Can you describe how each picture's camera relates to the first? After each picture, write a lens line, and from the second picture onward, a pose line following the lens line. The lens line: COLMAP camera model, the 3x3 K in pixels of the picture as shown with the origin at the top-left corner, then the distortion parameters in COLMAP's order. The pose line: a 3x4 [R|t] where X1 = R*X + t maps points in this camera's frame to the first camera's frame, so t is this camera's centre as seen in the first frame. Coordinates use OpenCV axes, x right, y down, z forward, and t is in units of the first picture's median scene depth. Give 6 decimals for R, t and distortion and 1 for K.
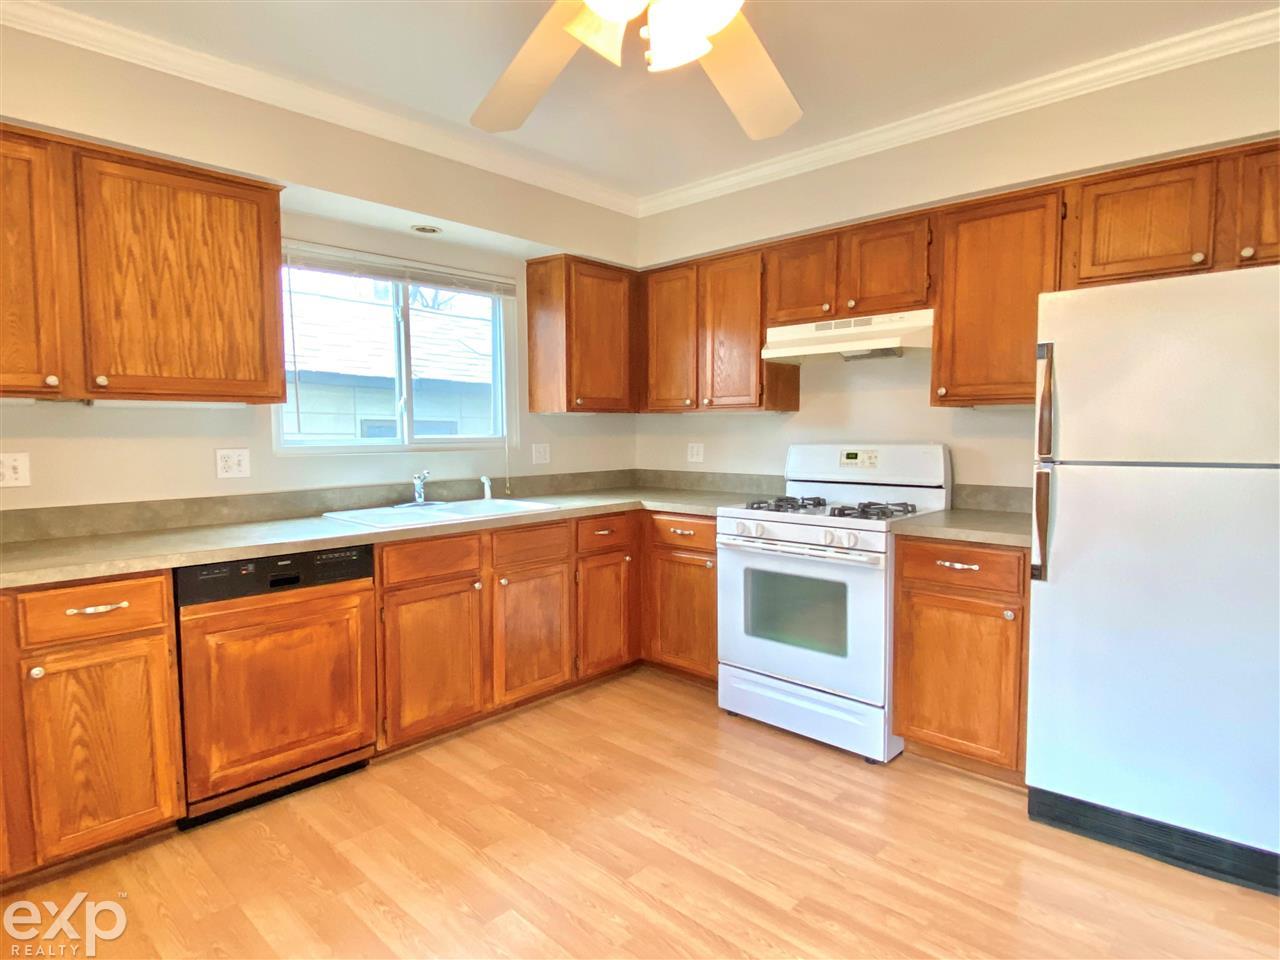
lens RADIAL K [[702.7, 0, 639.9], [0, 702.7, 483.2], [0, 0, 1]] dist [0.006012, -0.000674]
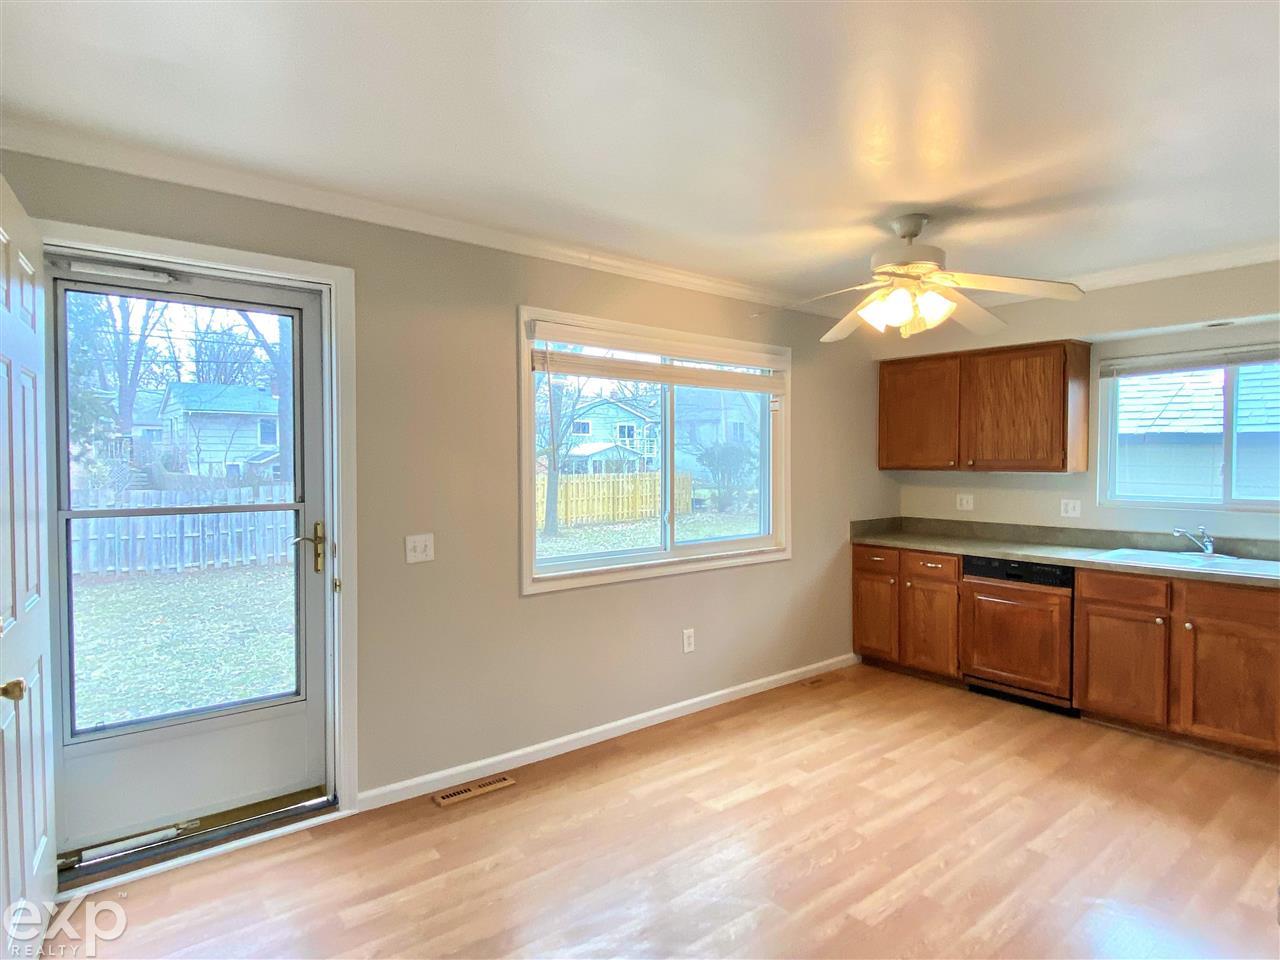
lens RADIAL K [[702.7, 0, 640.6], [0, 702.7, 478.3], [0, 0, 1]] dist [0.006012, -0.000674]
pose [[-0.142417, 0.024775, -0.989497, 1.289127], [-0.072798, 0.996717, 0.035433, -0.092044], [0.987126, 0.077080, -0.140146, 0.292645]]
